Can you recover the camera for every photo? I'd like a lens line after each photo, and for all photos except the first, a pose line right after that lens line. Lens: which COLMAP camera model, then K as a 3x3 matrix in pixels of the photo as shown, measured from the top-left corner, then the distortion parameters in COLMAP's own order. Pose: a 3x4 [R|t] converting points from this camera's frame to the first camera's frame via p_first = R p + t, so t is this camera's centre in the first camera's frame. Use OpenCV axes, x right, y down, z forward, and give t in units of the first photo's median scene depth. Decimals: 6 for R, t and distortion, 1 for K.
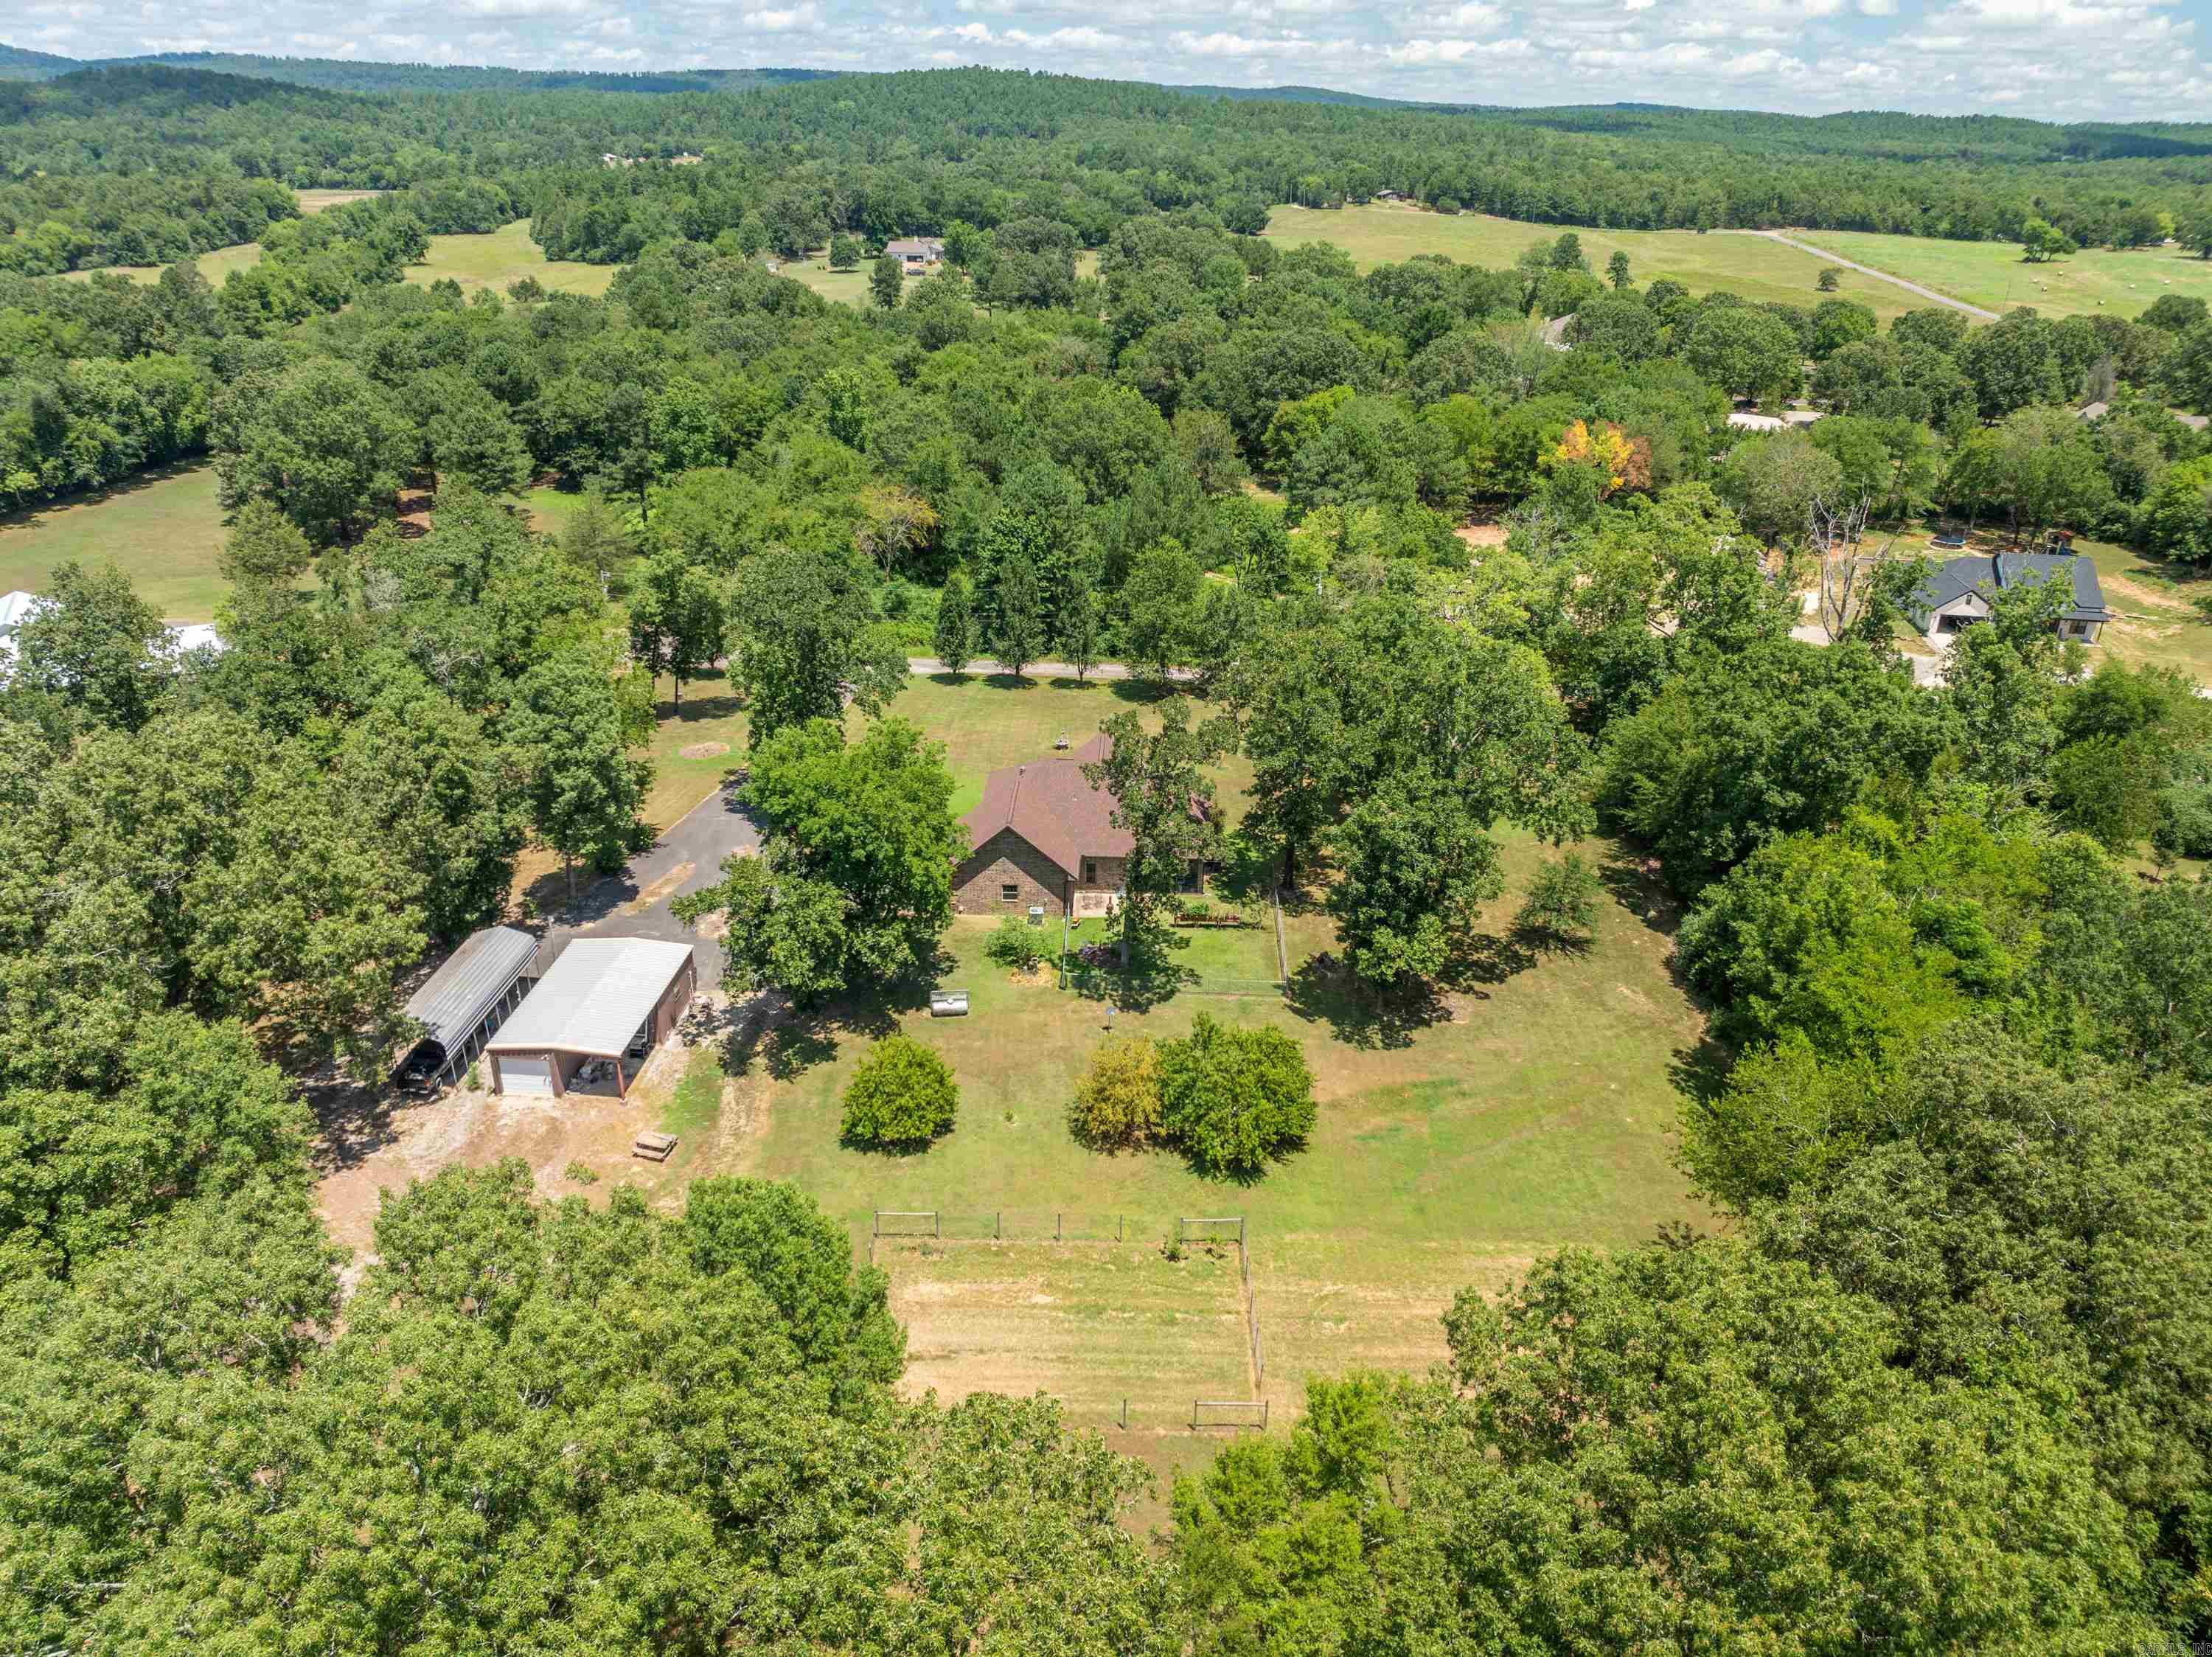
lens RADIAL K [[1584.8, 0, 1113.9], [0, 1584.8, 758.1], [0, 0, 1]] dist [-0.060727, 0.035312]
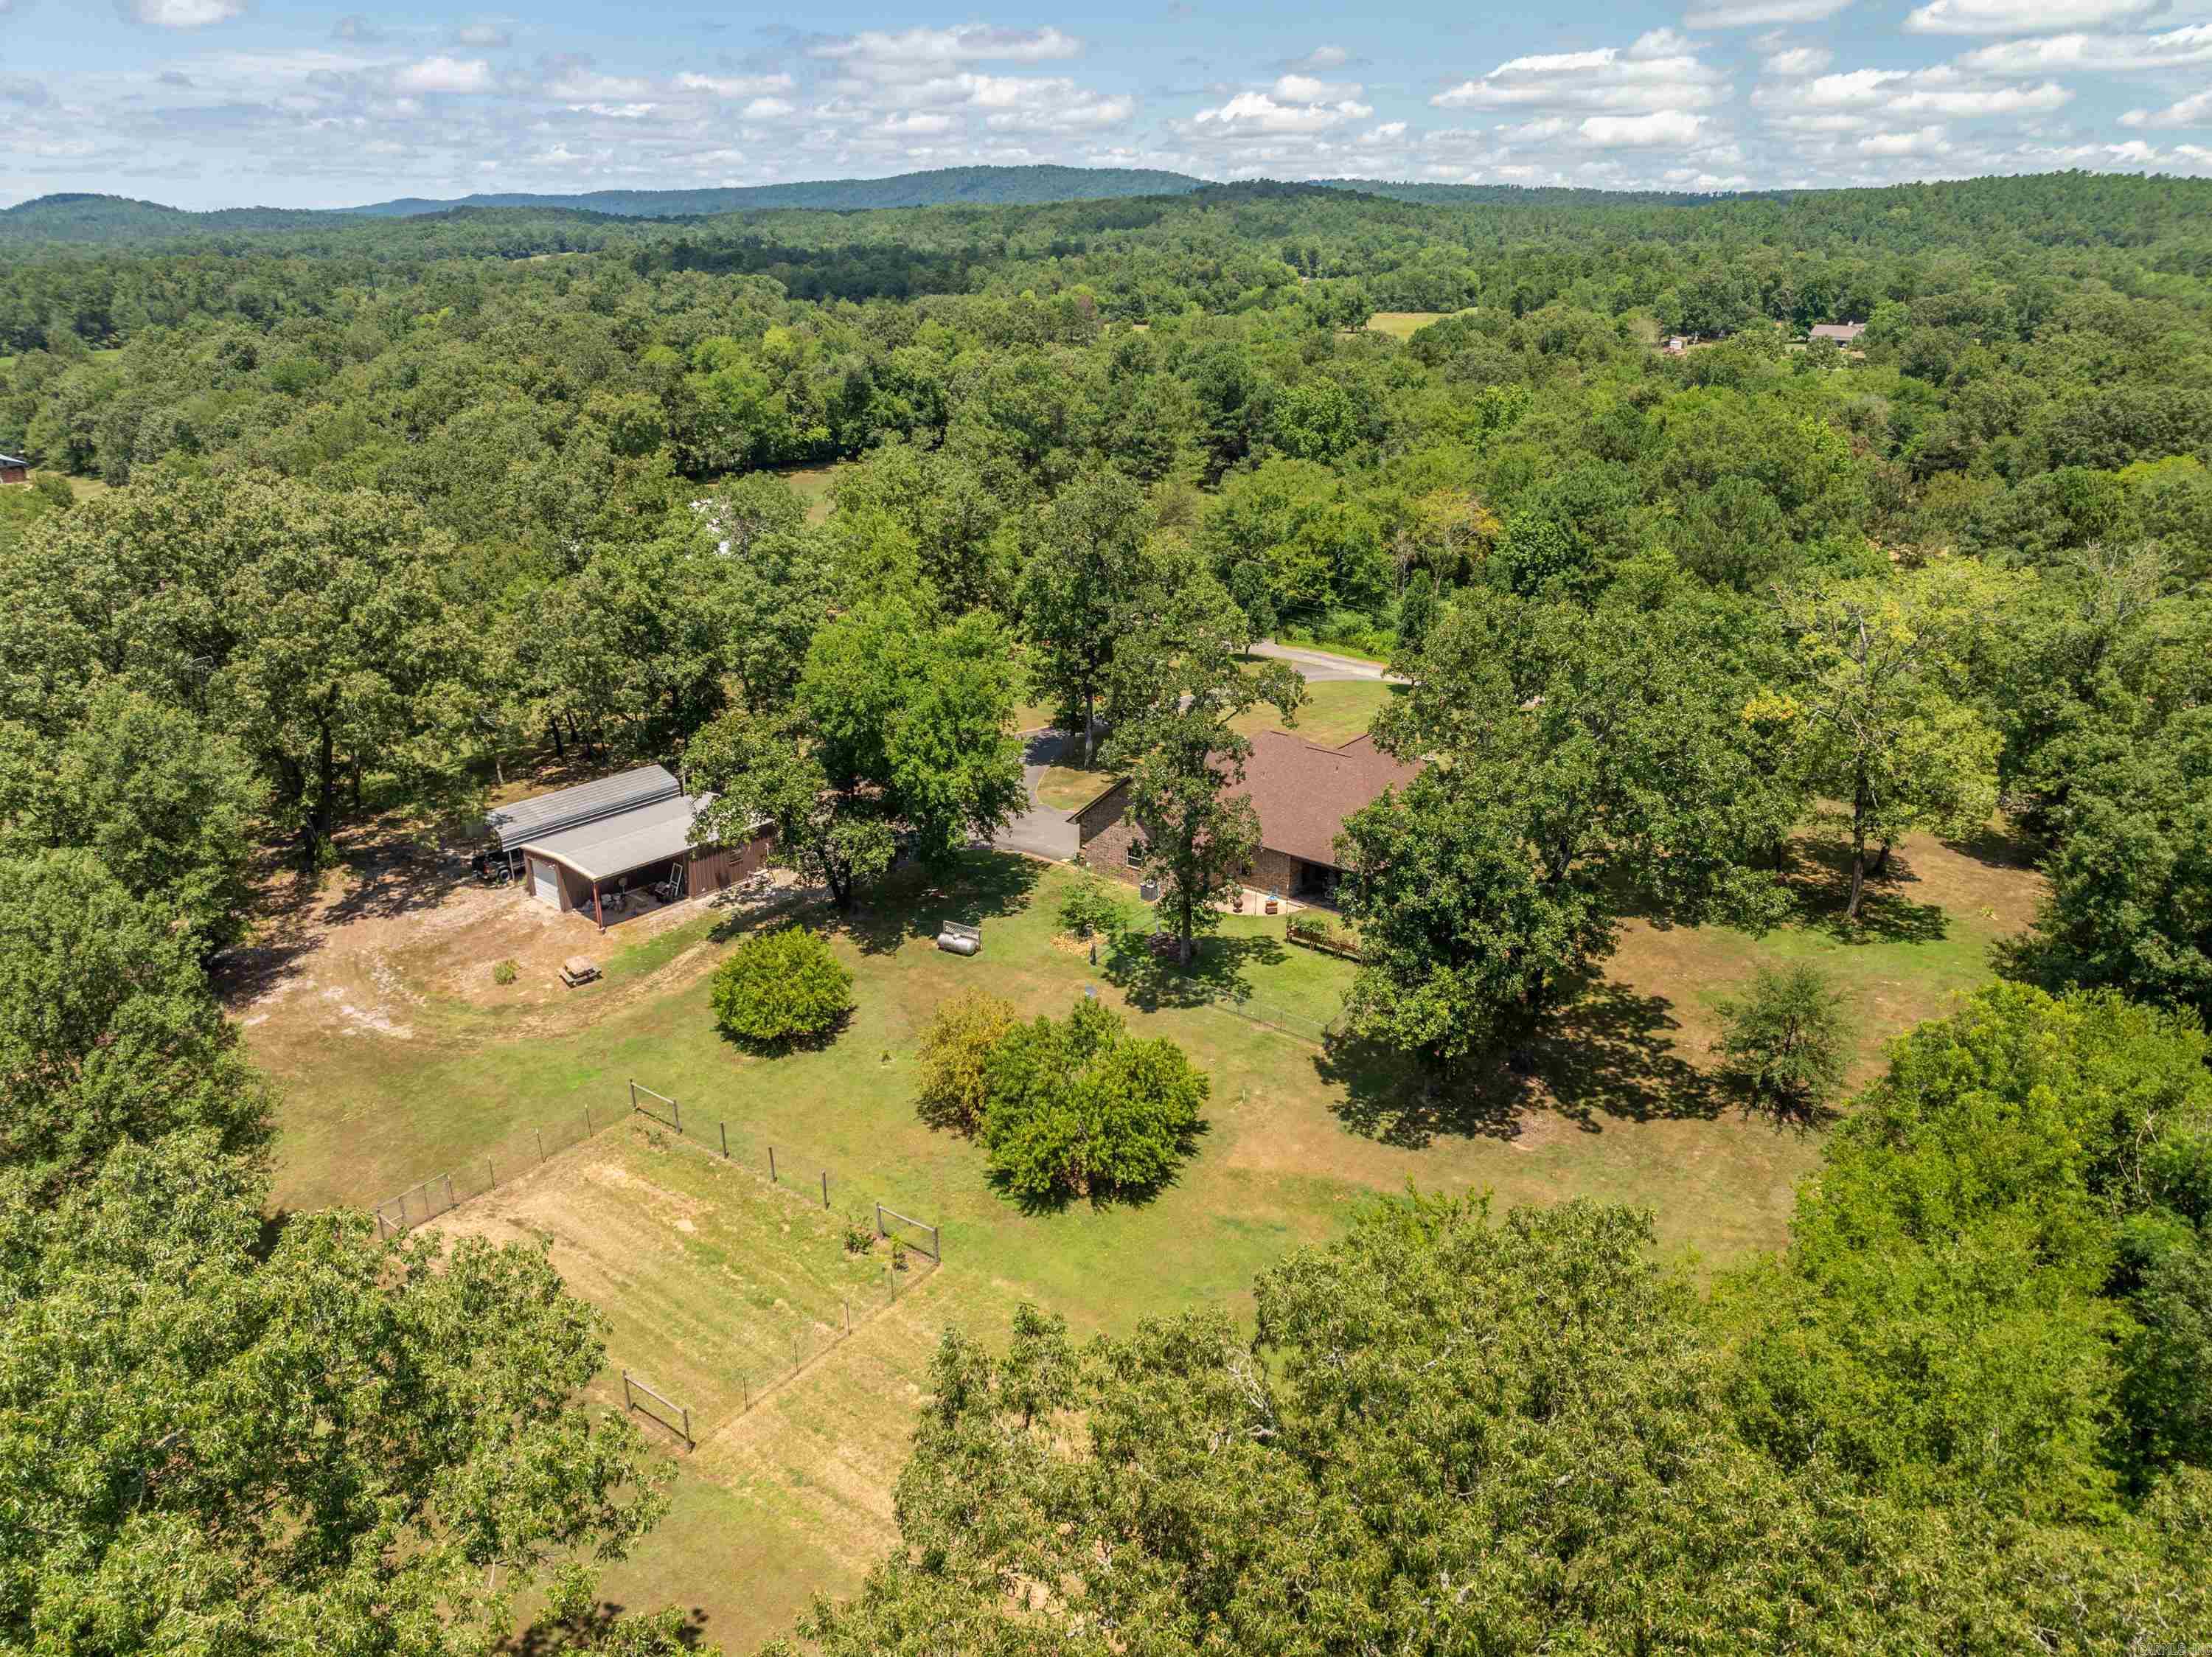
lens RADIAL K [[1584.8, 0, 1113.9], [0, 1584.8, 758.1], [0, 0, 1]] dist [-0.060727, 0.035312]
pose [[0.806181, 0.175850, -0.564933, 0.422153], [-0.215470, 0.976504, -0.003522, 0.040282], [0.551040, 0.124566, 0.825129, 0.299878]]
